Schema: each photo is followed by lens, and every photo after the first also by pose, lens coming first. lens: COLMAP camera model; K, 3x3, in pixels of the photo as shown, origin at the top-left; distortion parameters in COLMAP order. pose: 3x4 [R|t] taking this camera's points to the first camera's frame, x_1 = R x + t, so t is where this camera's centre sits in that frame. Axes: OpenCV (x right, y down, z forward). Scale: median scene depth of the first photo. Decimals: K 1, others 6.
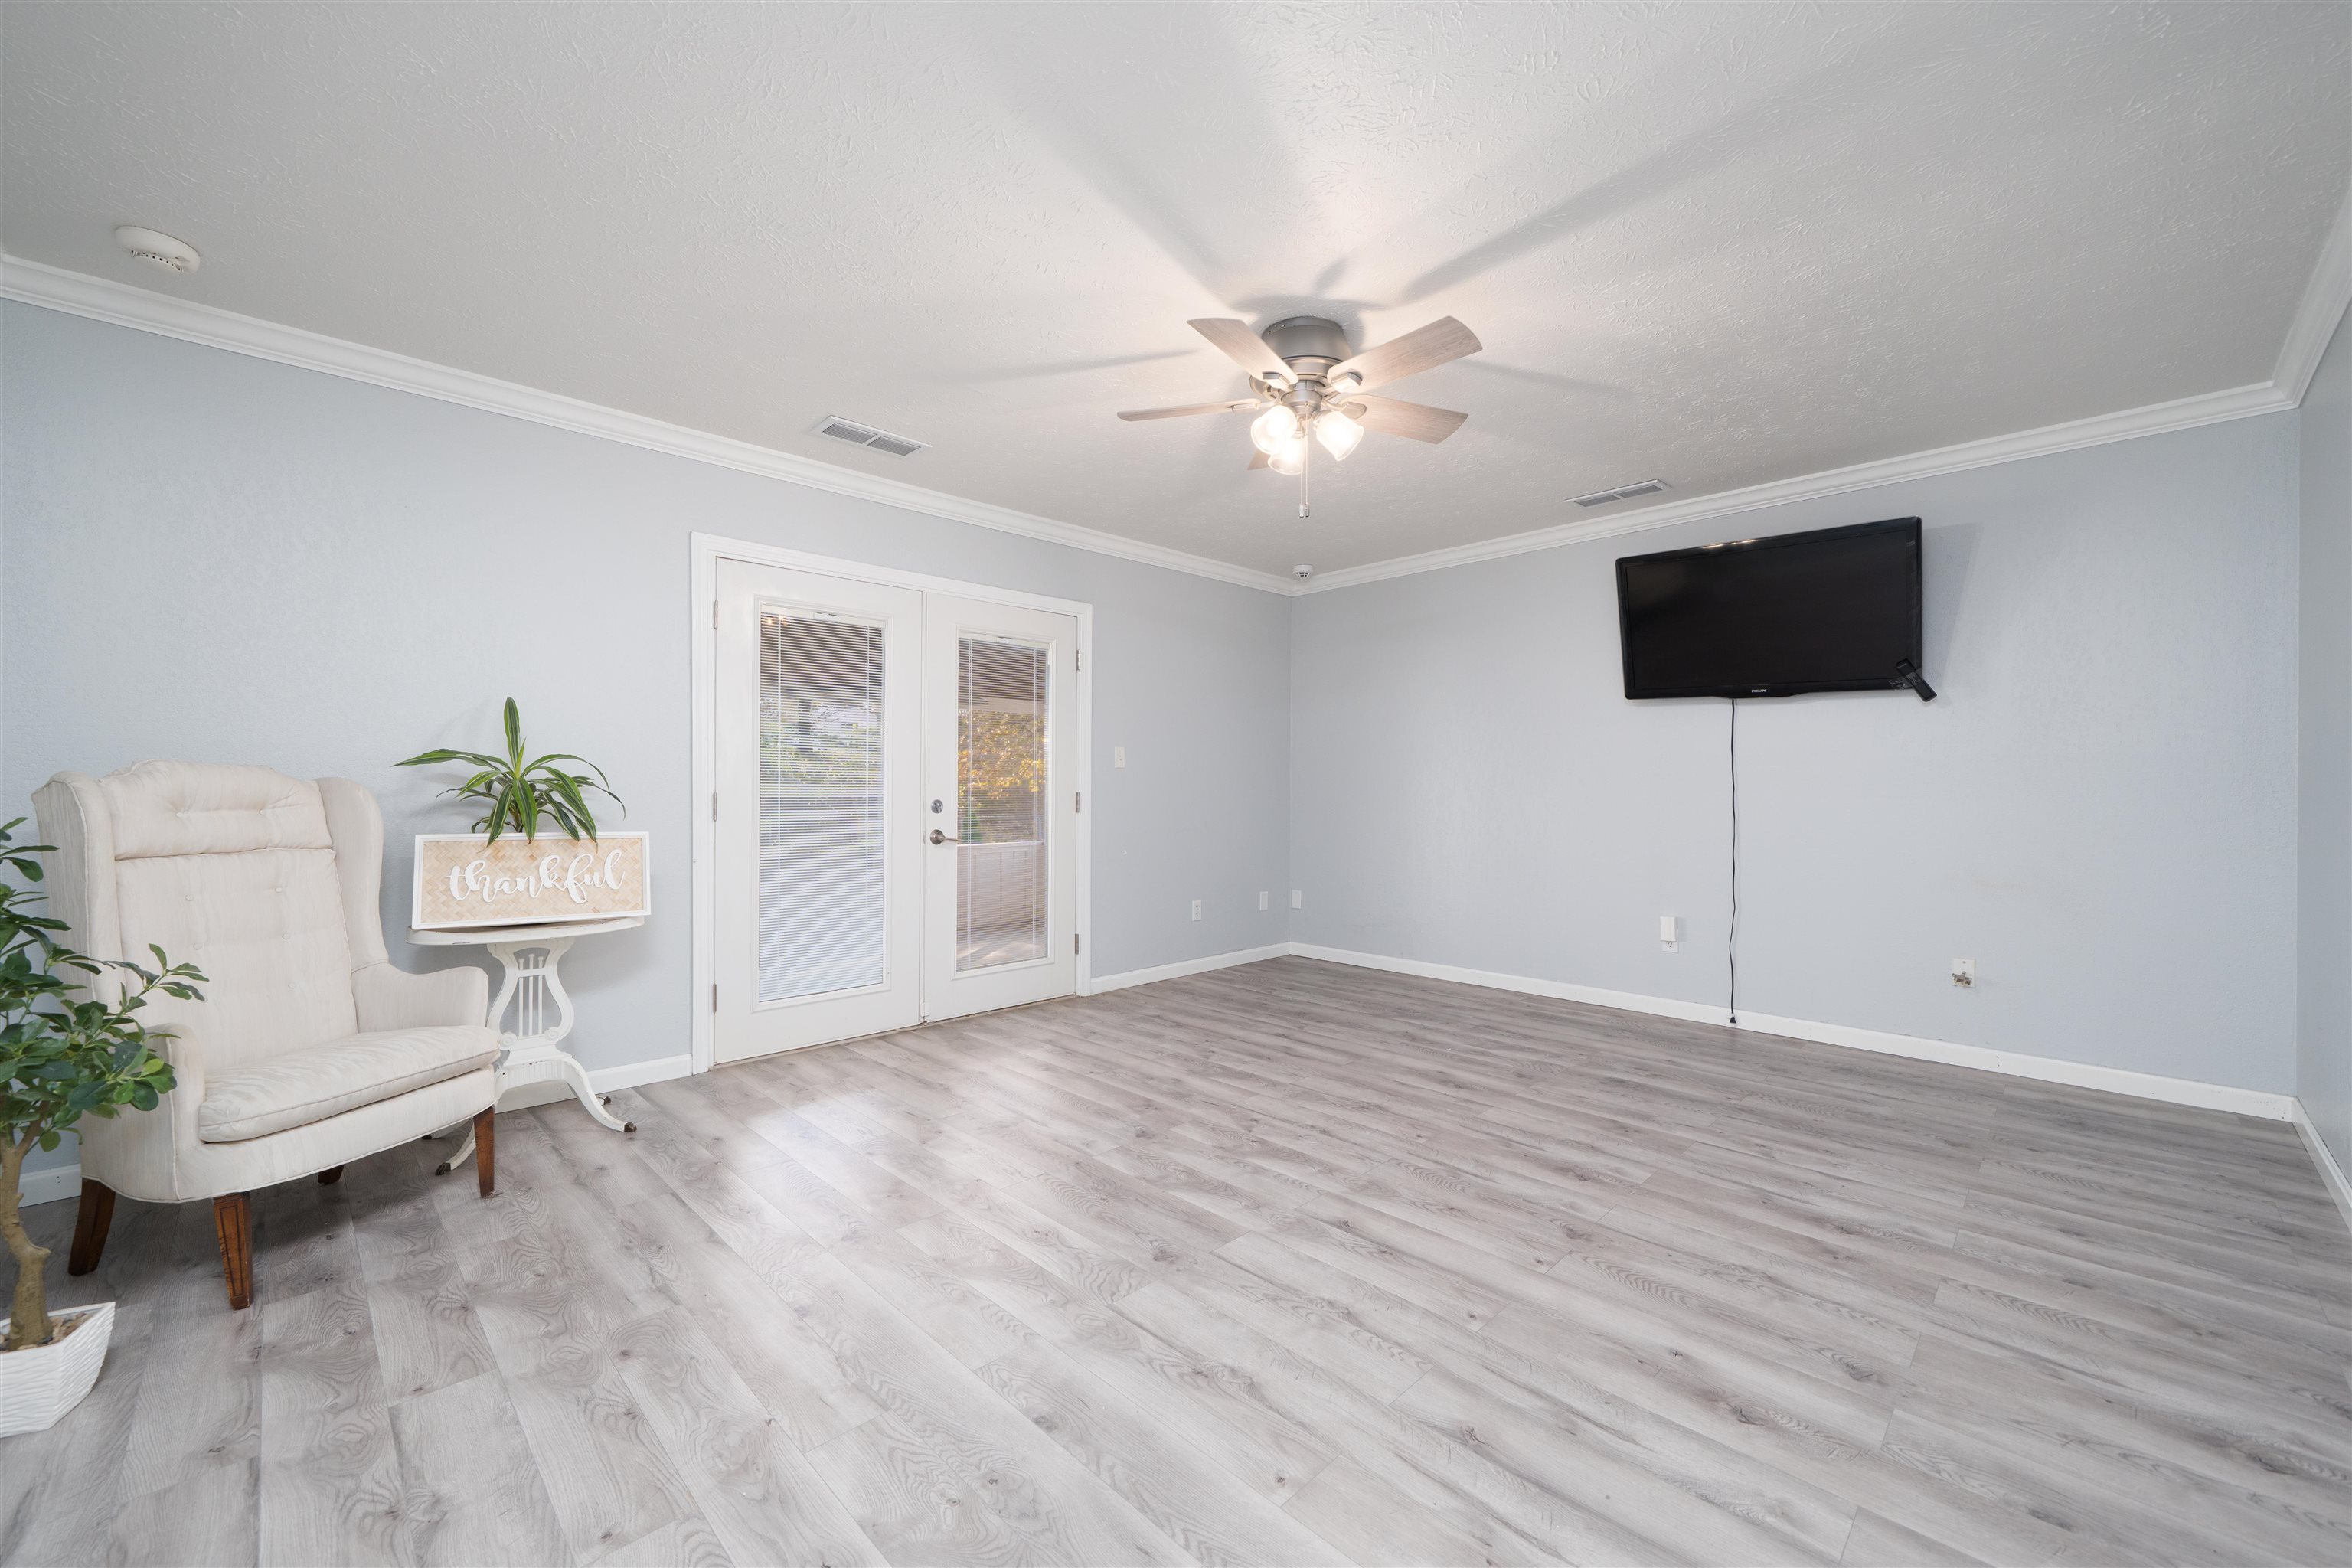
lens RADIAL K [[977.1, 0, 1158.7], [0, 977.1, 795.1], [0, 0, 1]] dist [-0.002038, -0.000419]
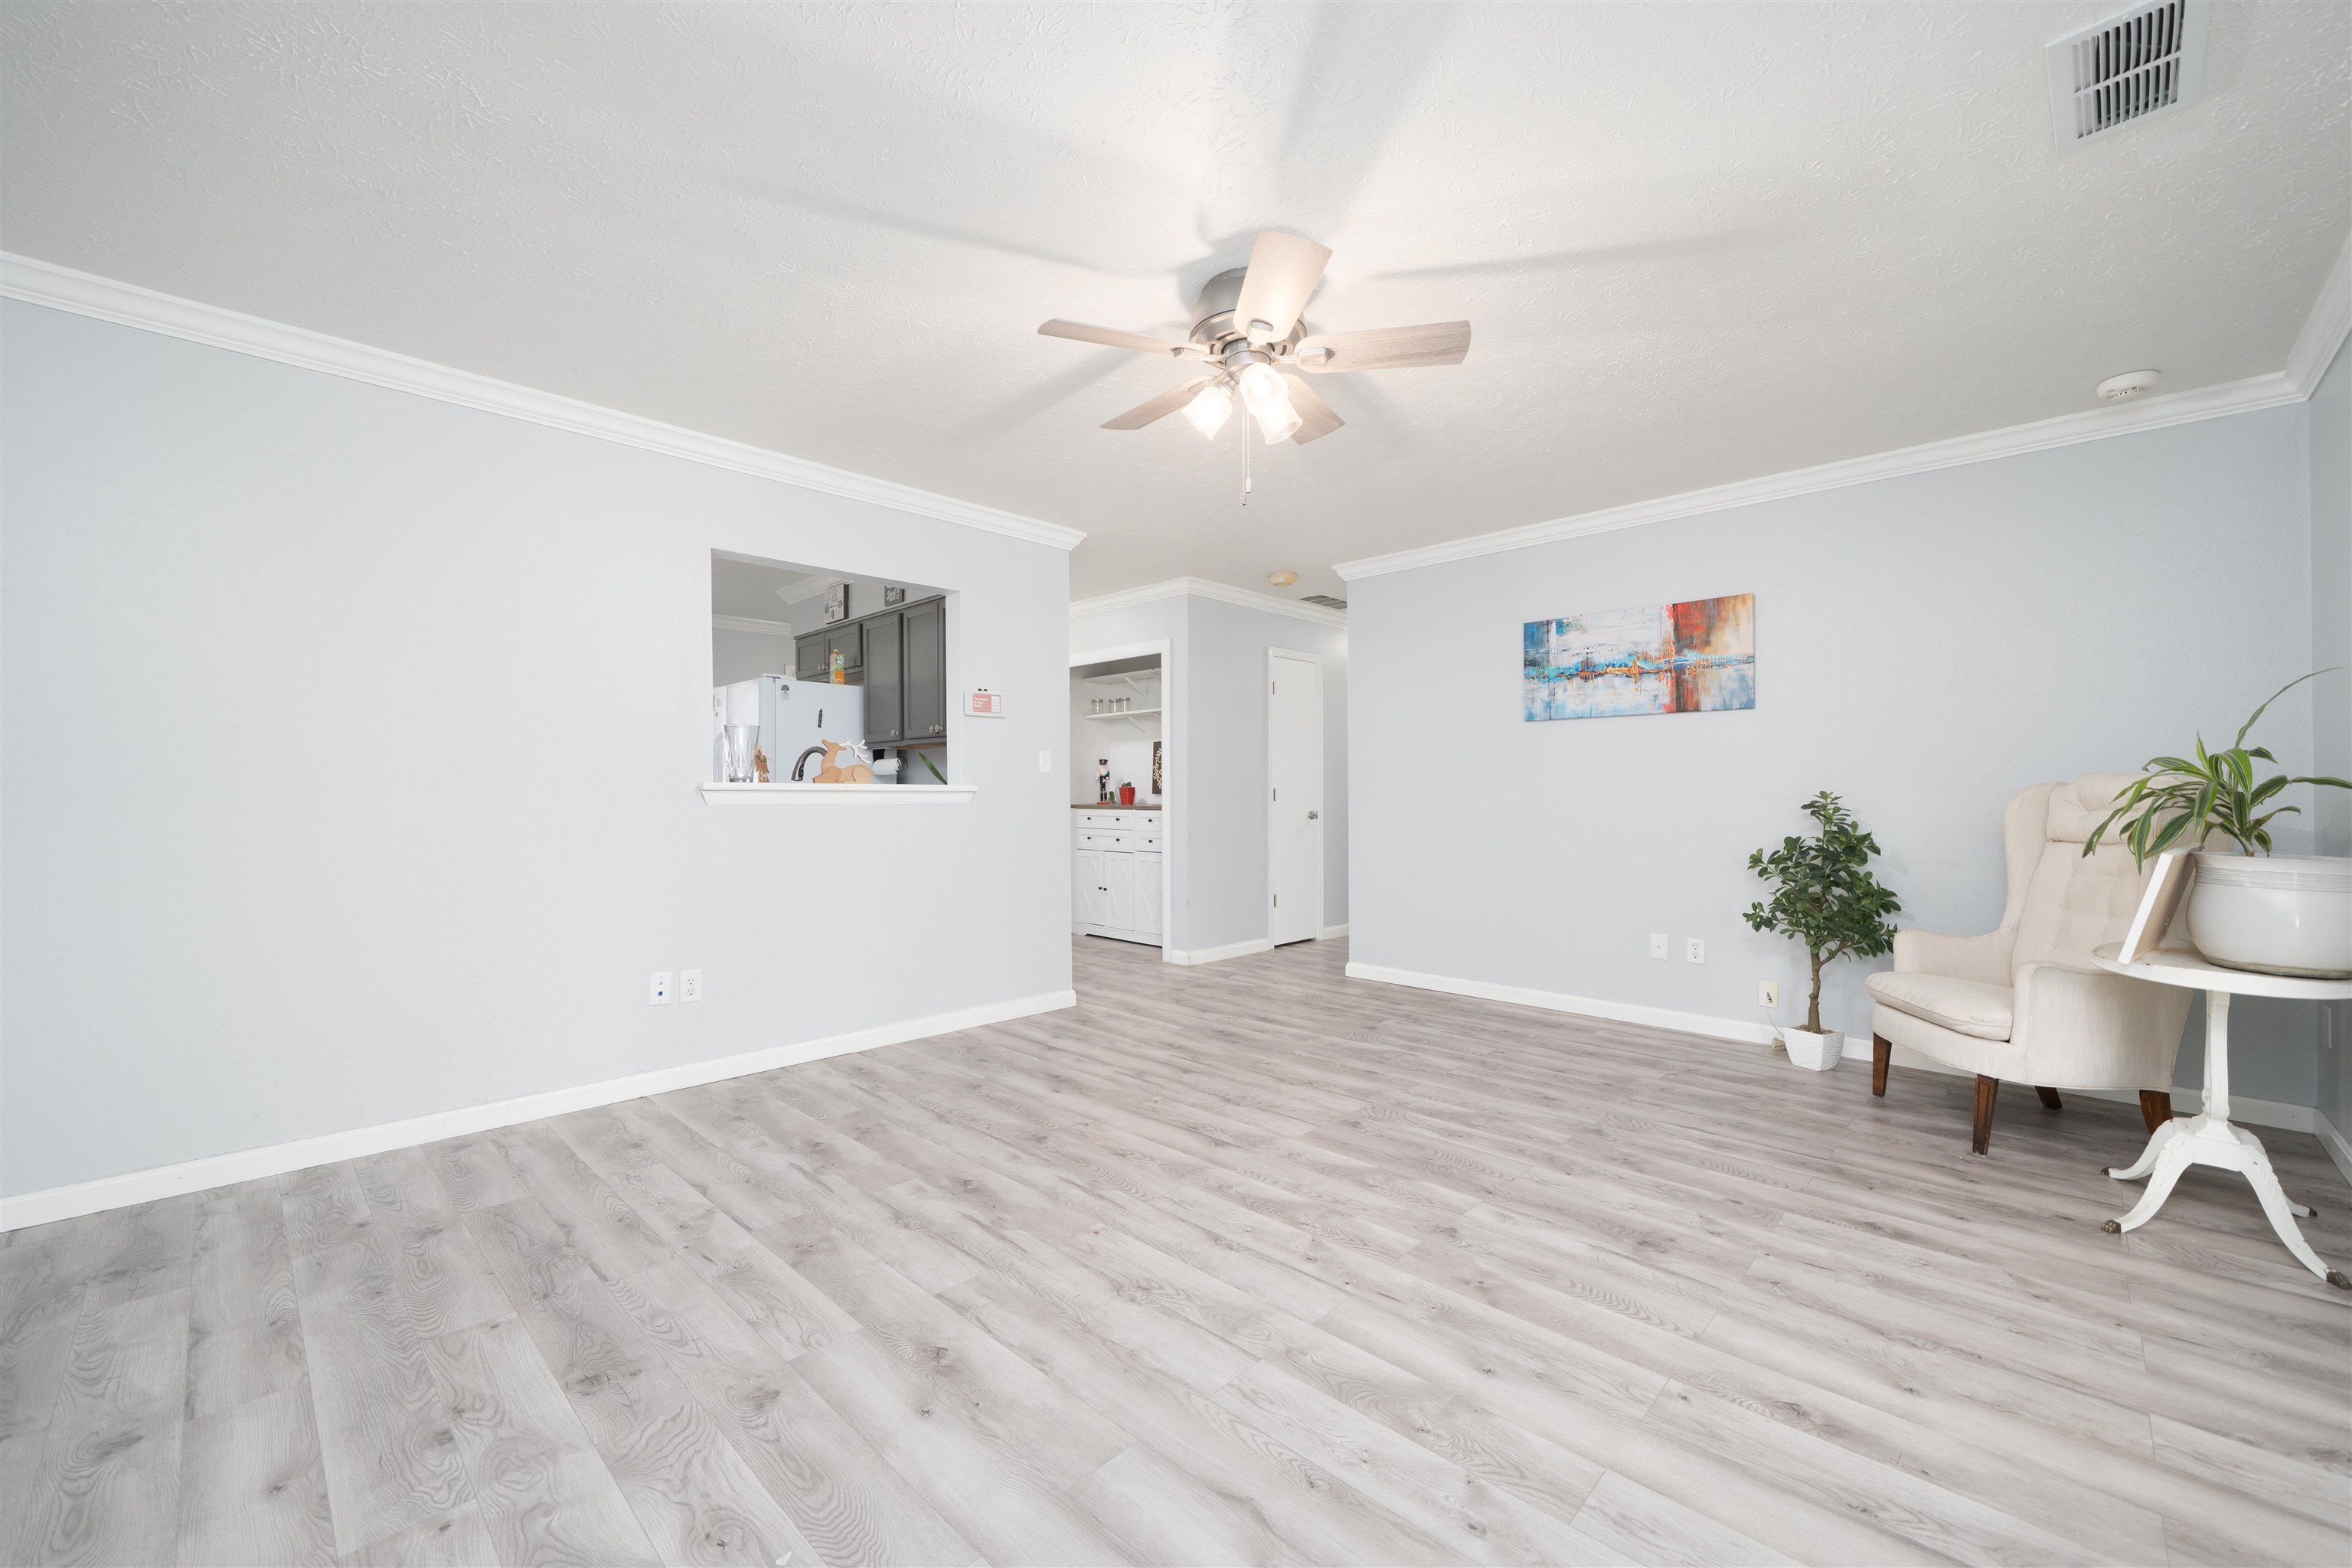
lens RADIAL K [[919.2, 0, 1112.8], [0, 919.2, 787.1], [0, 0, 1]] dist [0.000153, 0.000192]
pose [[-0.999391, -0.000347, 0.034904, 0.237296], [-0.000362, 1.000000, -0.000428, -0.010218], [-0.034904, -0.000440, -0.999391, 1.815422]]
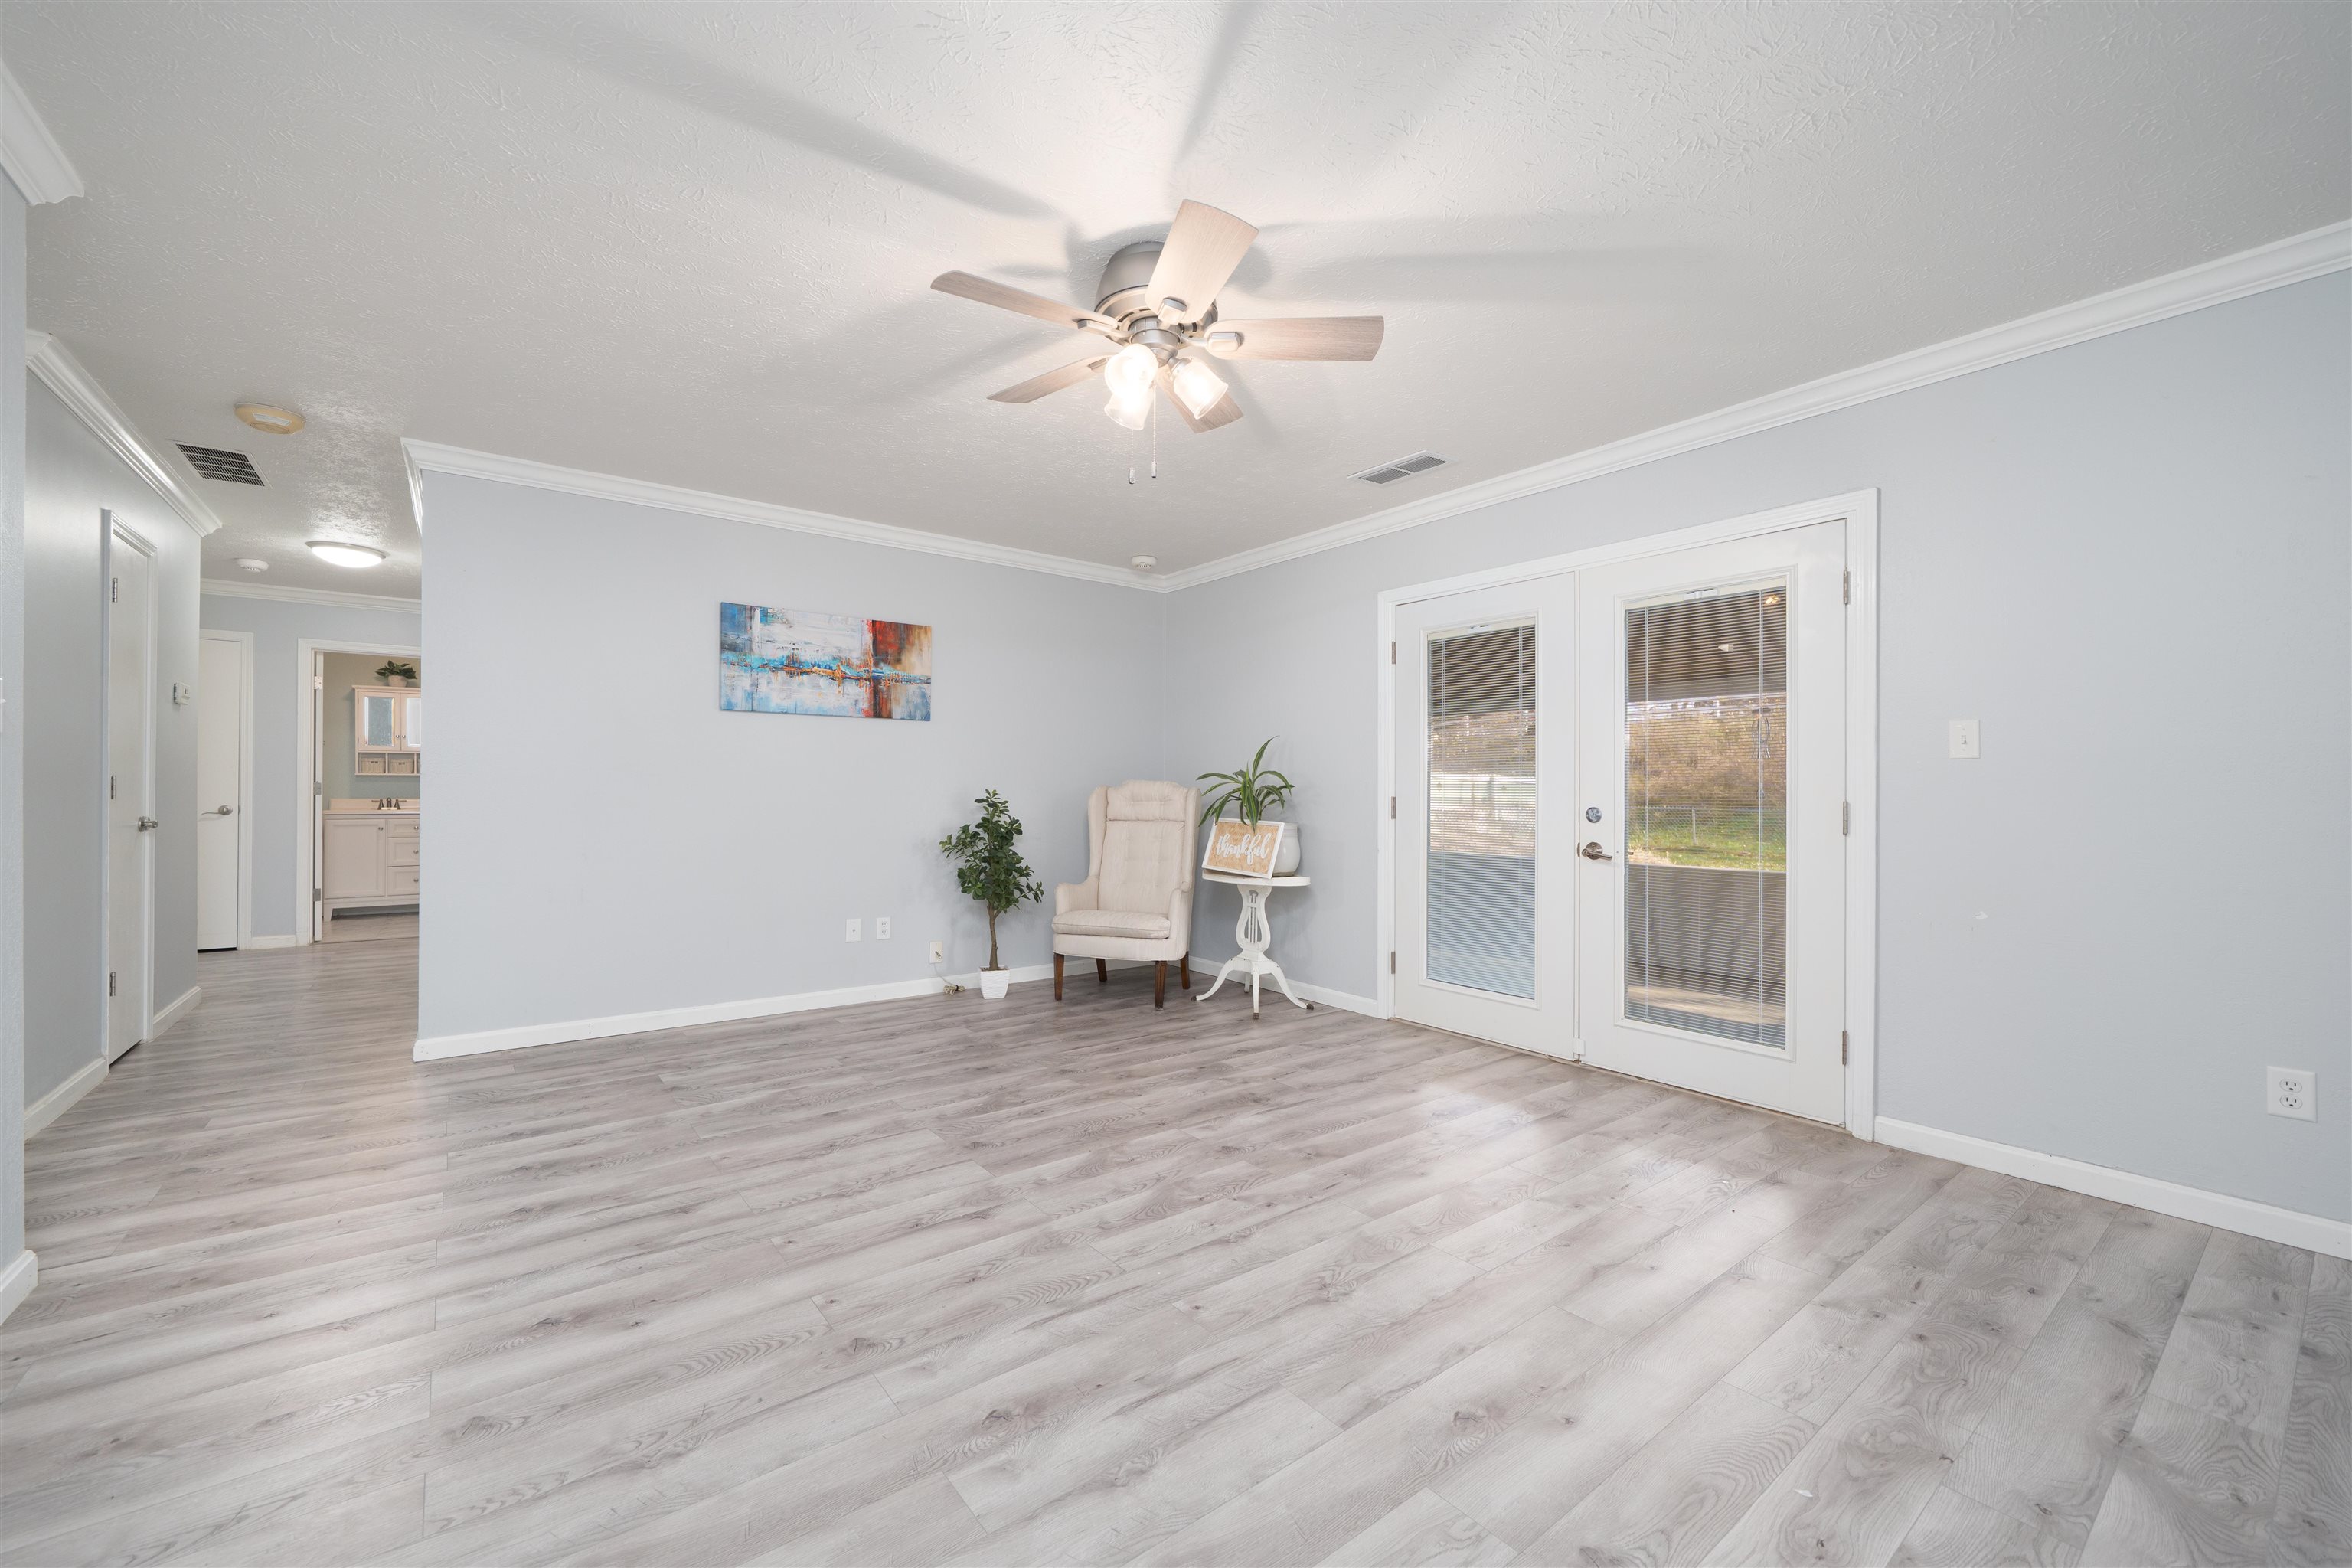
lens RADIAL K [[941.5, 0, 1177.4], [0, 941.5, 792.2], [0, 0, 1]] dist [-0.001341, 0.000221]
pose [[-0.145883, -0.002431, -0.989299, 0.947503], [-0.013009, 0.999915, -0.000539, -0.004034], [0.989216, 0.012791, -0.145902, 1.122271]]
